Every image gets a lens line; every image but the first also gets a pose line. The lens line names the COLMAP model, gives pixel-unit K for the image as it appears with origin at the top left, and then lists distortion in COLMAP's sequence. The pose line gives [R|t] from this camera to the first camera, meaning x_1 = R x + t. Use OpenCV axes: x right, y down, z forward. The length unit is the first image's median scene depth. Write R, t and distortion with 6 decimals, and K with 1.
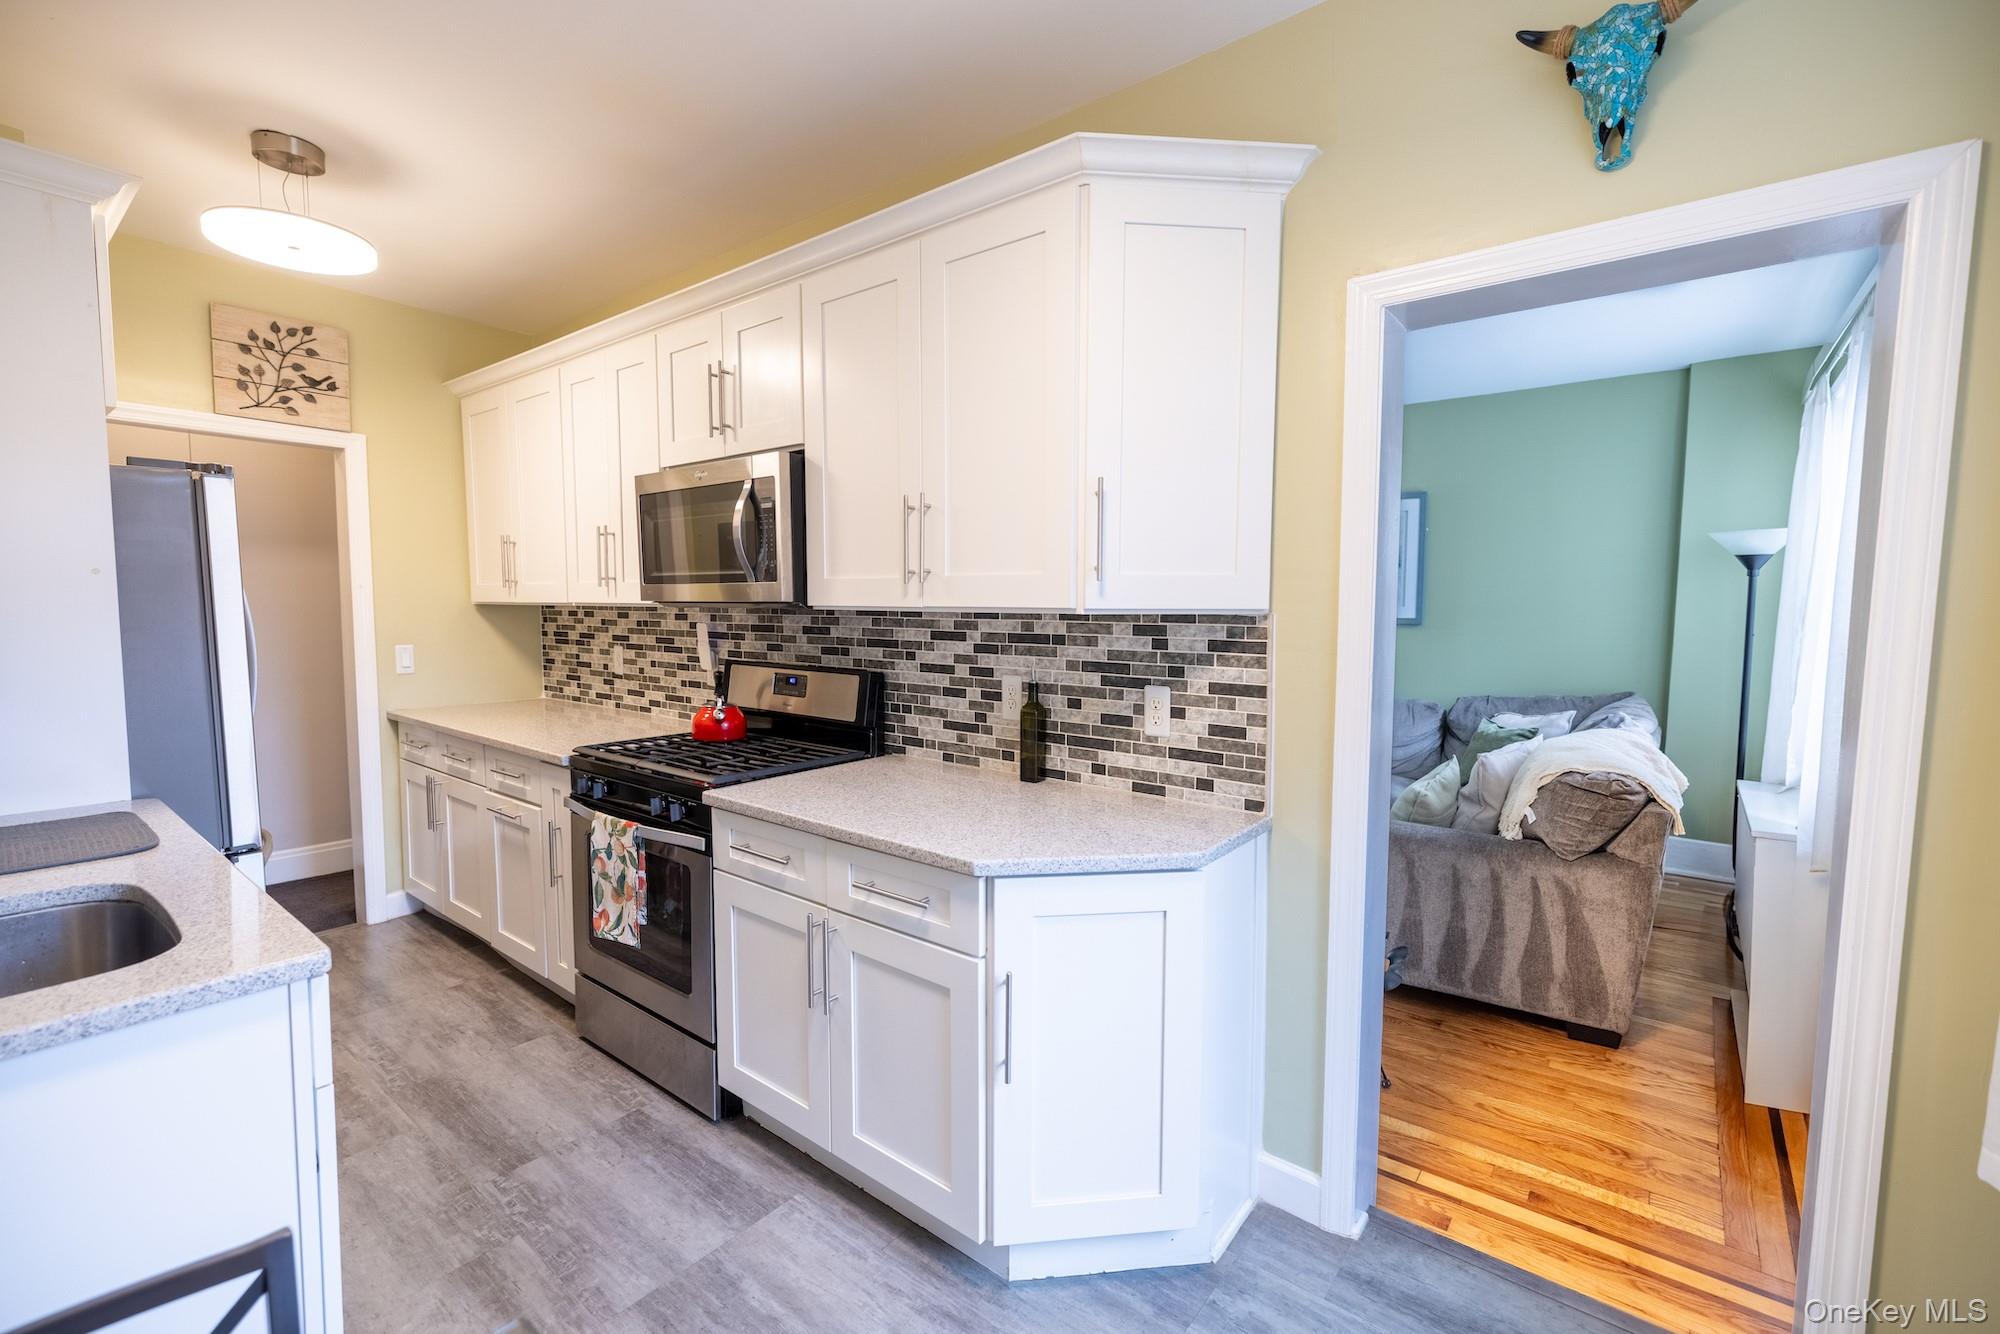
lens RADIAL K [[845.3, 0, 1000.0], [0, 845.3, 667.0], [0, 0, 1]] dist [-0.017502, 0.000009]
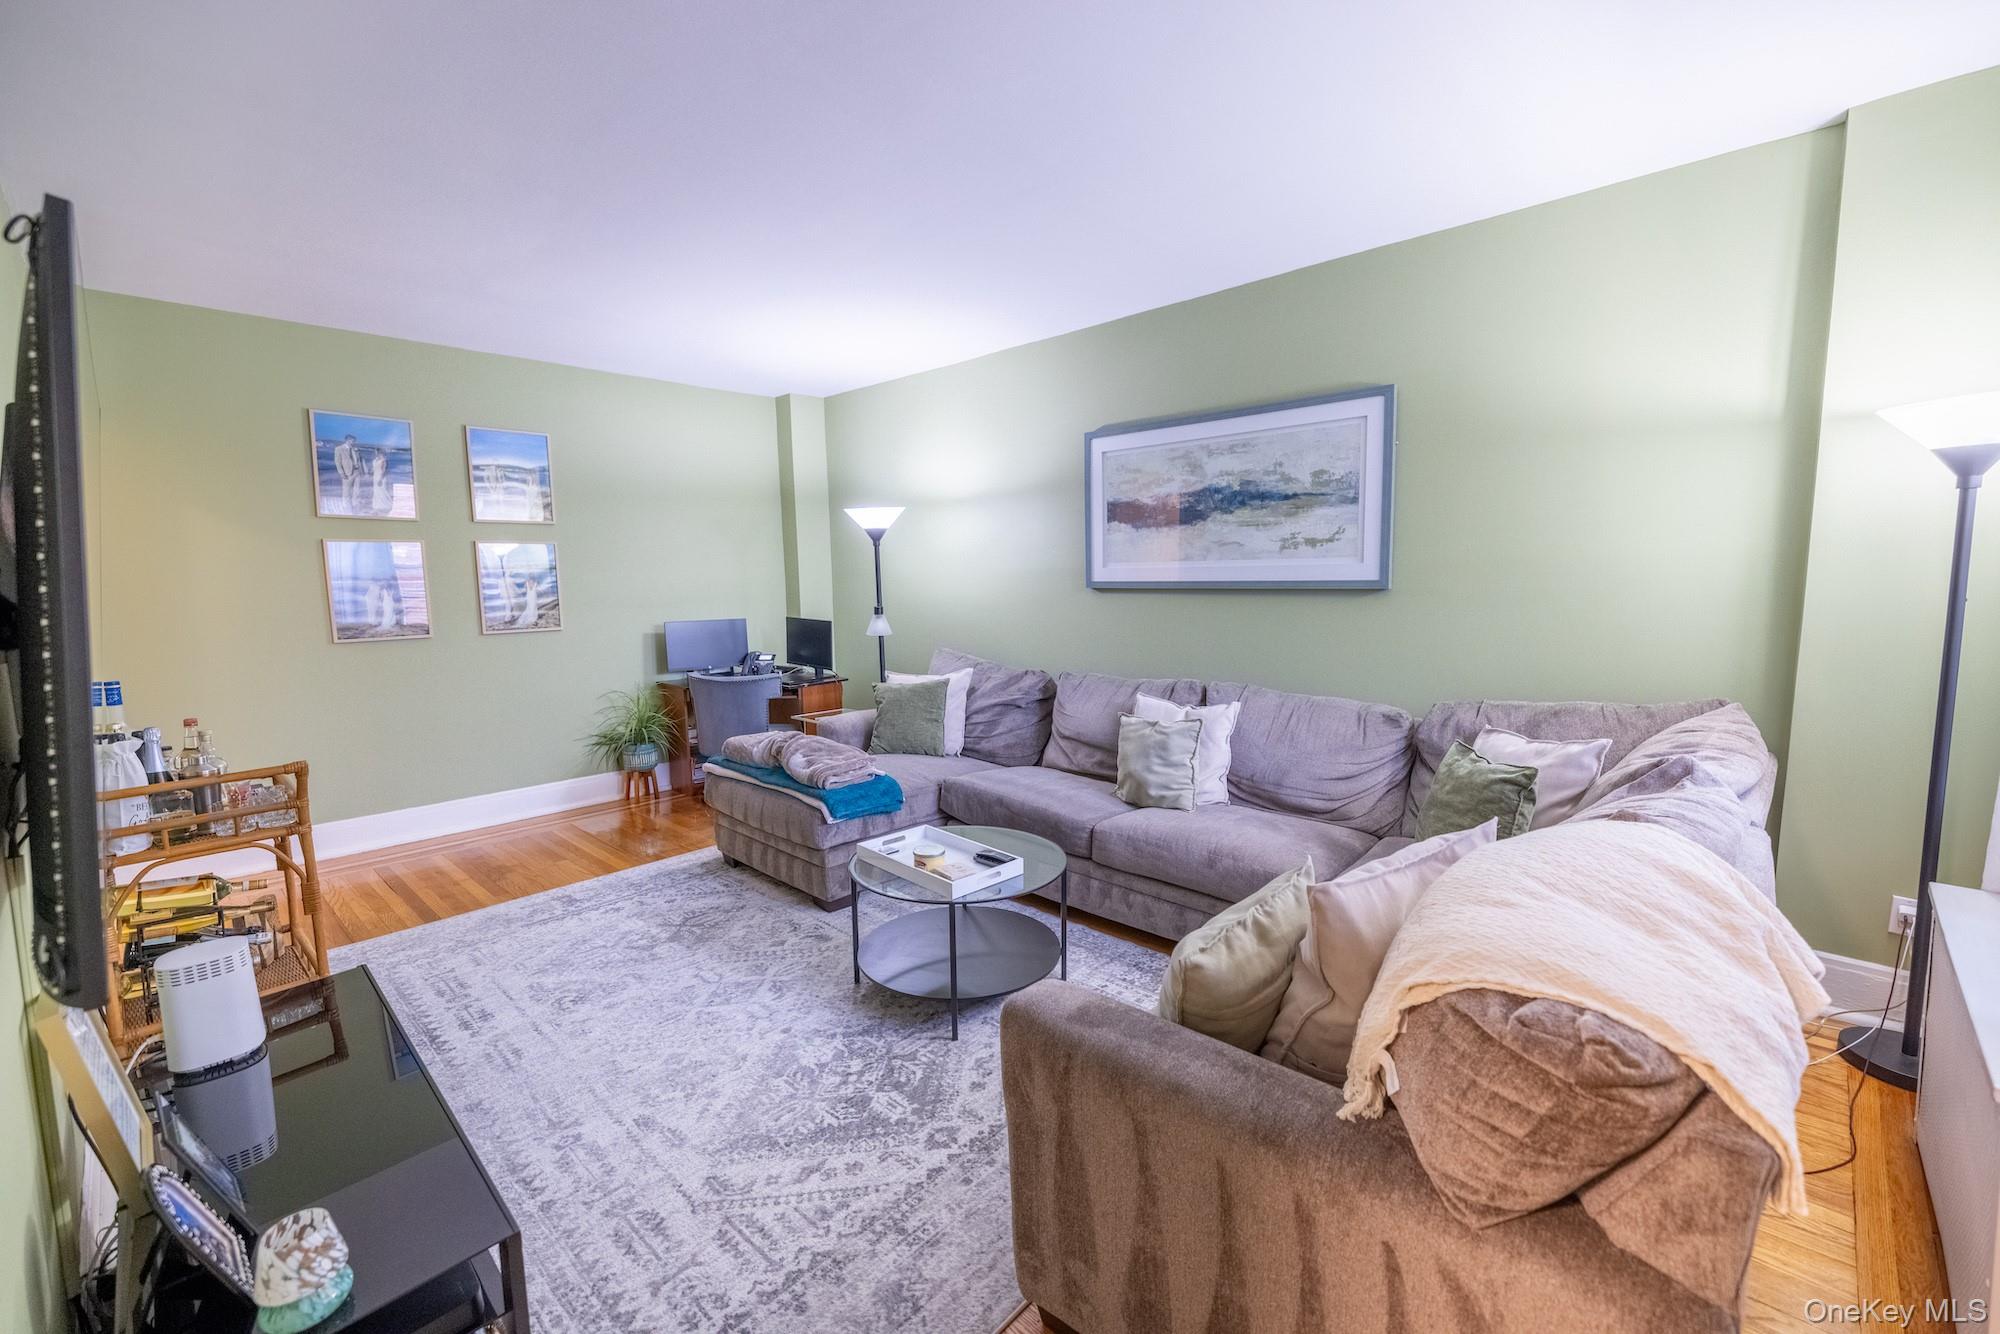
lens RADIAL K [[843.5, 0, 1012.3], [0, 843.5, 659.8], [0, 0, 1]] dist [0.000051, 0.000023]
pose [[0.996892, -0.006476, -0.078516, 0.137328], [0.008552, 0.999622, 0.026138, -0.008463], [0.078317, -0.026728, 0.996570, 0.167564]]
